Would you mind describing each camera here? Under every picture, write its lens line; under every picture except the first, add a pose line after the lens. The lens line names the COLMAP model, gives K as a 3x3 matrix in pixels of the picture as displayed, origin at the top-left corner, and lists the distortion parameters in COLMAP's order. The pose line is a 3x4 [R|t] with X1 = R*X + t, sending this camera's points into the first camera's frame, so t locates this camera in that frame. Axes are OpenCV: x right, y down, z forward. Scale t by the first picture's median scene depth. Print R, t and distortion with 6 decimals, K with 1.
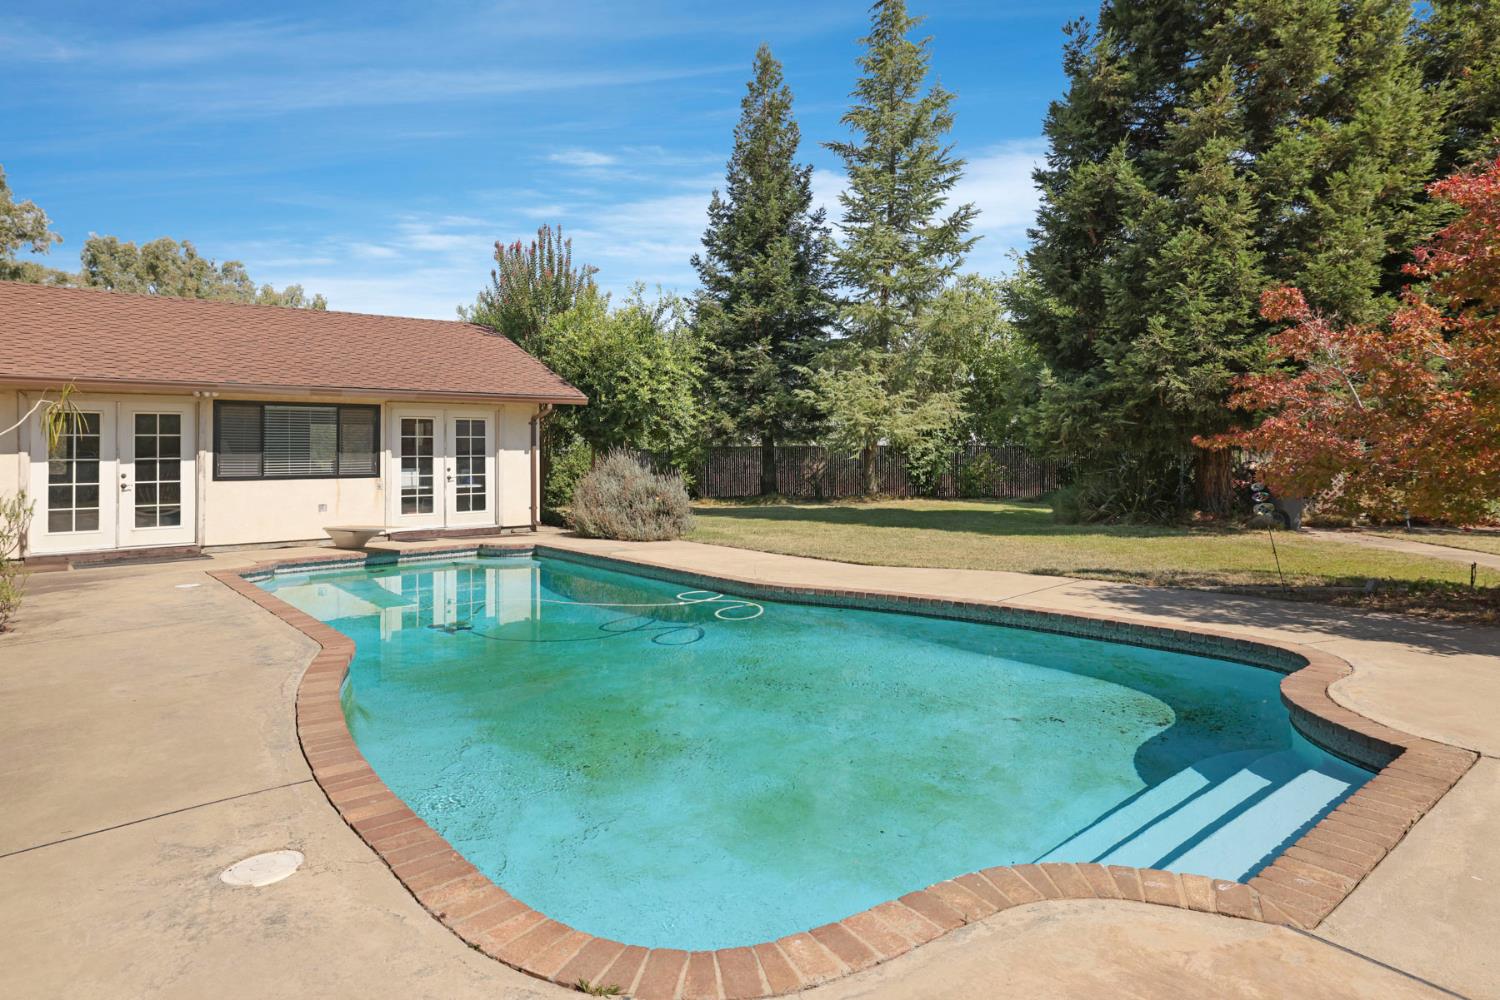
lens RADIAL K [[862.8, 0, 765.5], [0, 862.8, 451.1], [0, 0, 1]] dist [0.020684, 0.002085]
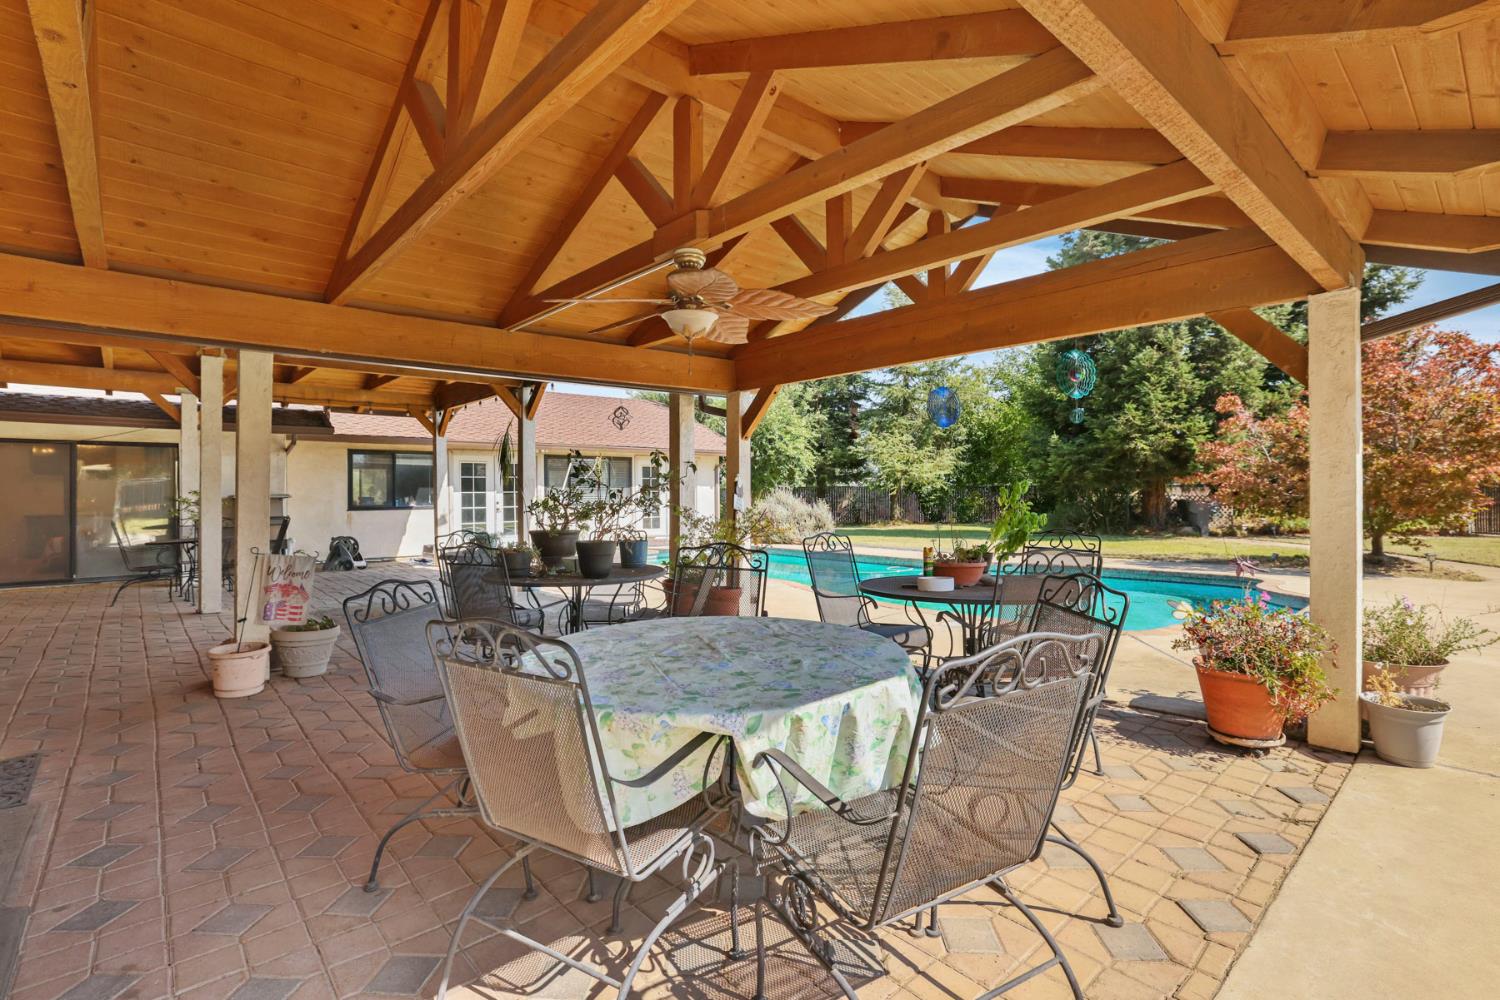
lens RADIAL K [[697.7, 0, 765.0], [0, 697.7, 505.5], [0, 0, 1]] dist [-0.000995, 0.000297]
pose [[0.999150, -0.001233, 0.041204, -0.268138], [0.000428, 0.999809, 0.019546, 0.007958], [-0.041220, -0.019512, 0.998960, -0.254117]]
